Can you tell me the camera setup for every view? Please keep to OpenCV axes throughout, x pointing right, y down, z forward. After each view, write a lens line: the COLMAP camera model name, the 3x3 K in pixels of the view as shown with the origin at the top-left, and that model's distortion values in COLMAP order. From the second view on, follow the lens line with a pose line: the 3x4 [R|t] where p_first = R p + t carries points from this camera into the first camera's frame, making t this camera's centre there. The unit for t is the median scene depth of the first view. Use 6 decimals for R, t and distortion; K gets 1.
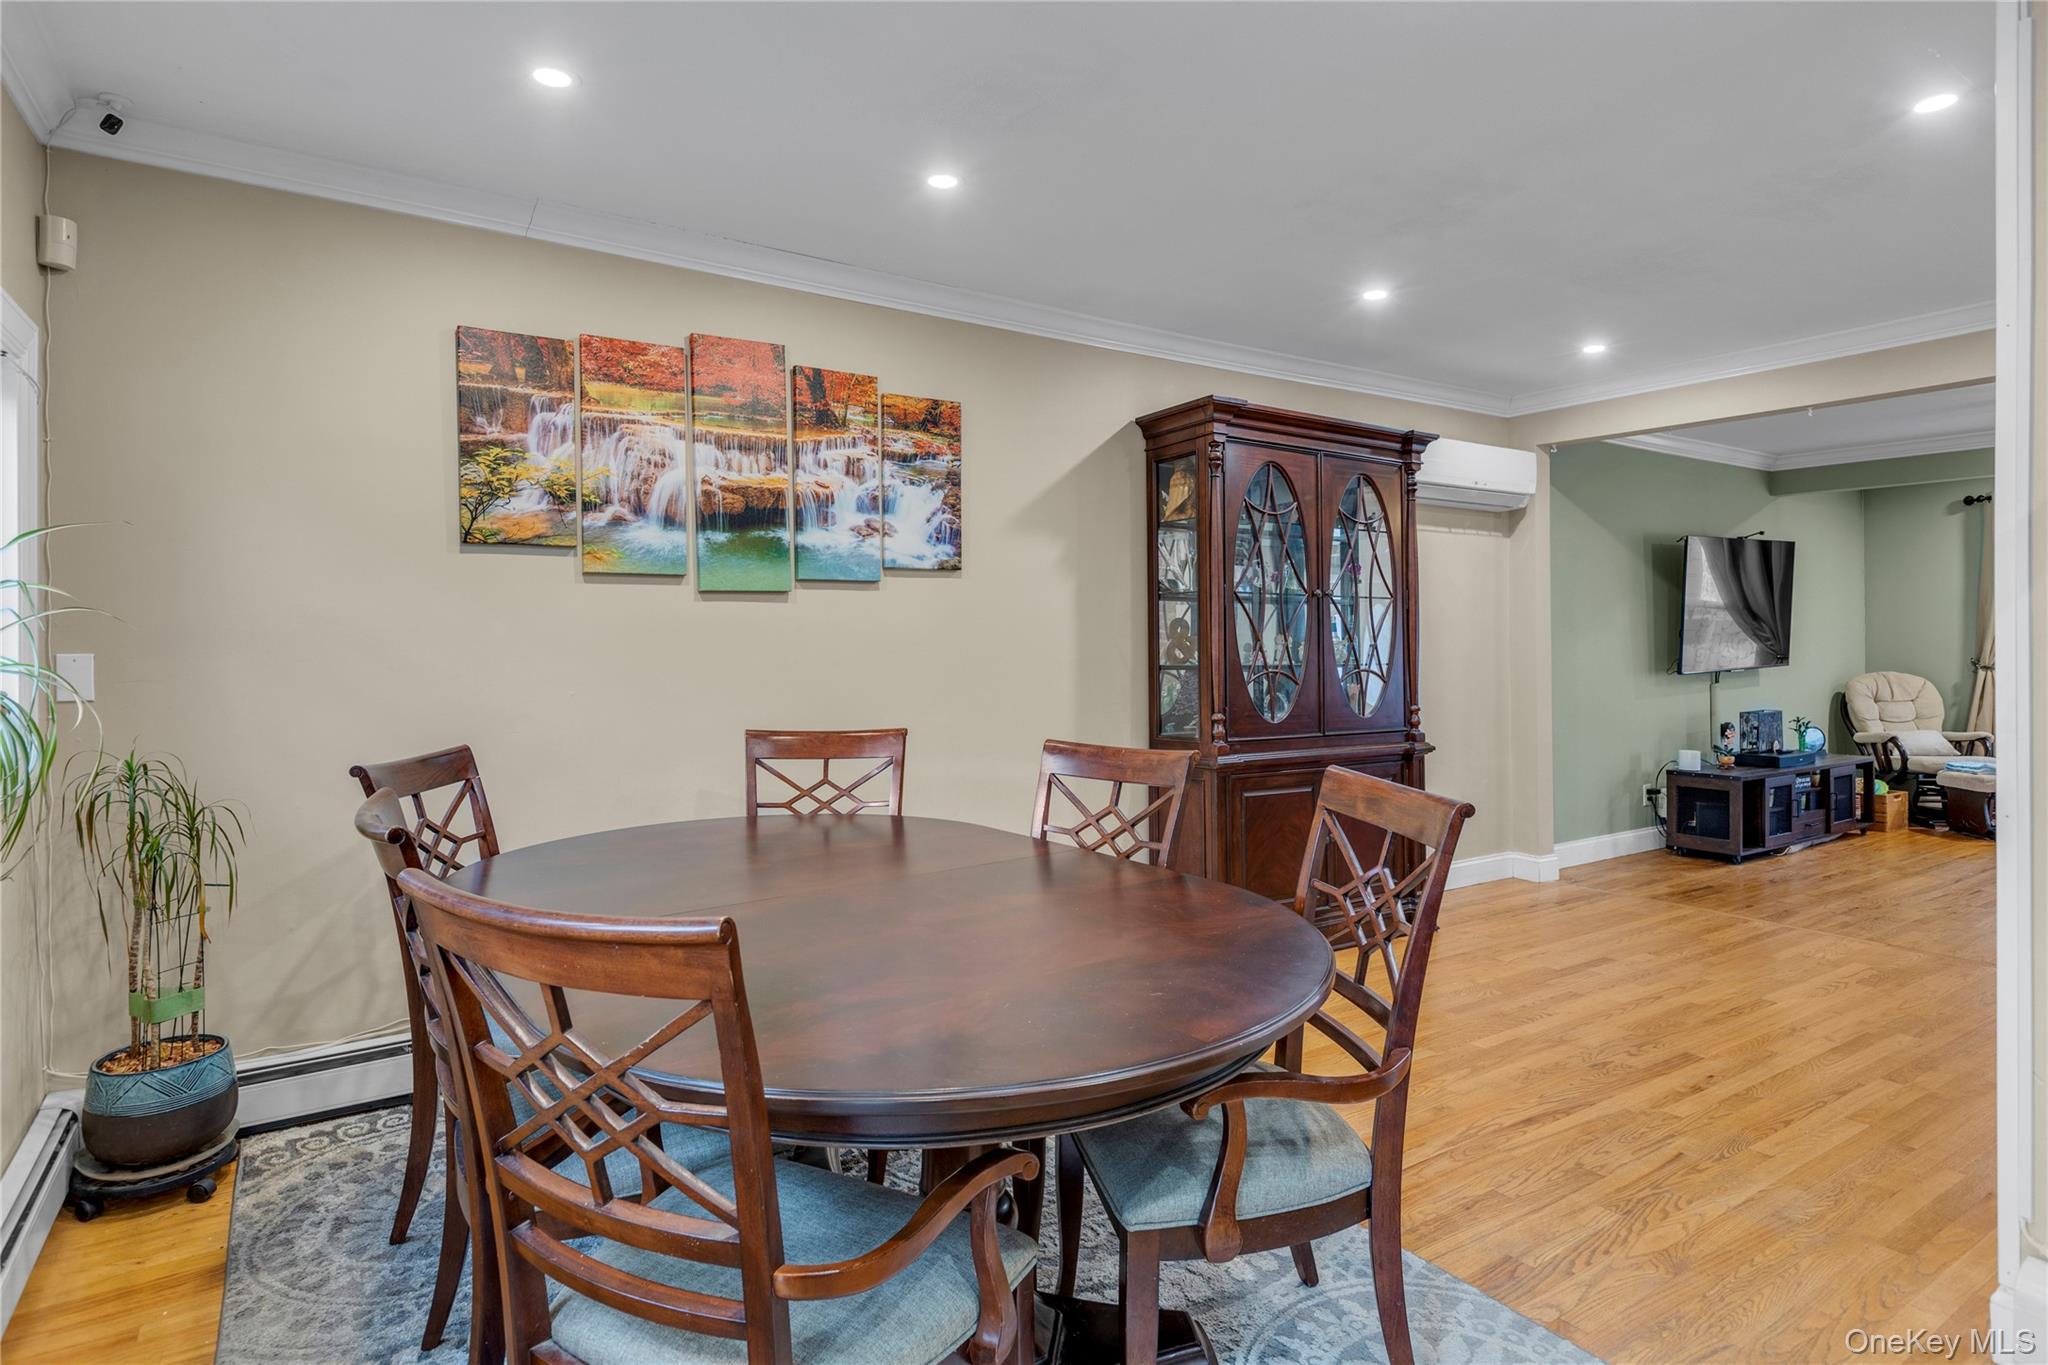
lens RADIAL K [[1091.2, 0, 1028.6], [0, 1091.2, 662.6], [0, 0, 1]] dist [-0.003685, 0.001338]
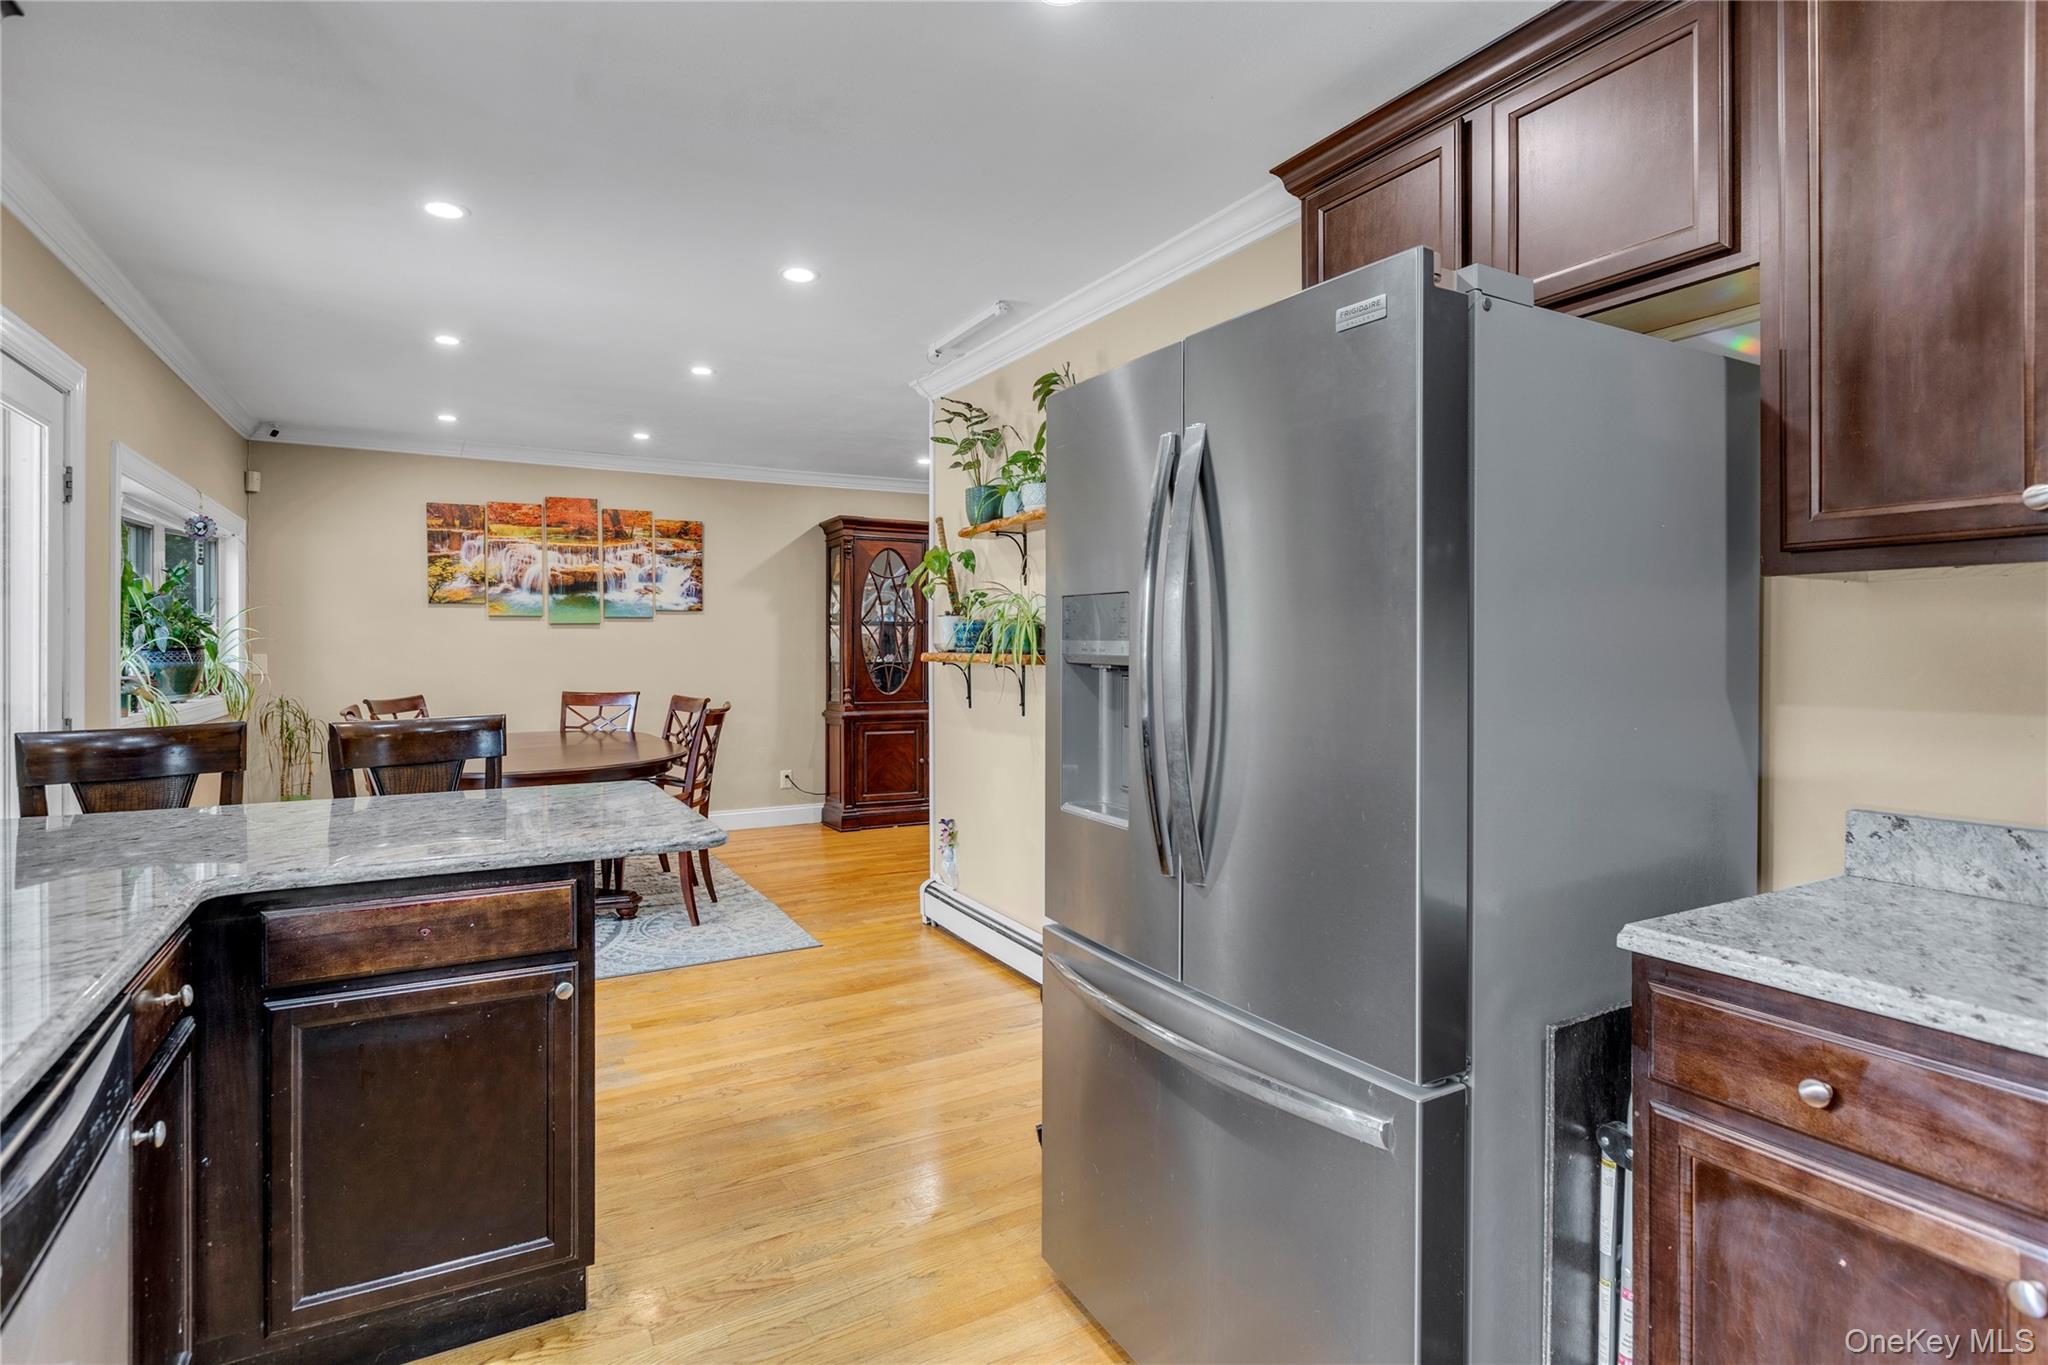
lens RADIAL K [[1017.6, 0, 1018.5], [0, 1017.6, 664.8], [0, 0, 1]] dist [-0.000262, -0.000199]
pose [[0.997139, 0.004310, -0.075461, 0.682737], [-0.004012, 0.999984, 0.004111, -0.000838], [0.075478, -0.003796, 0.997140, -0.788539]]
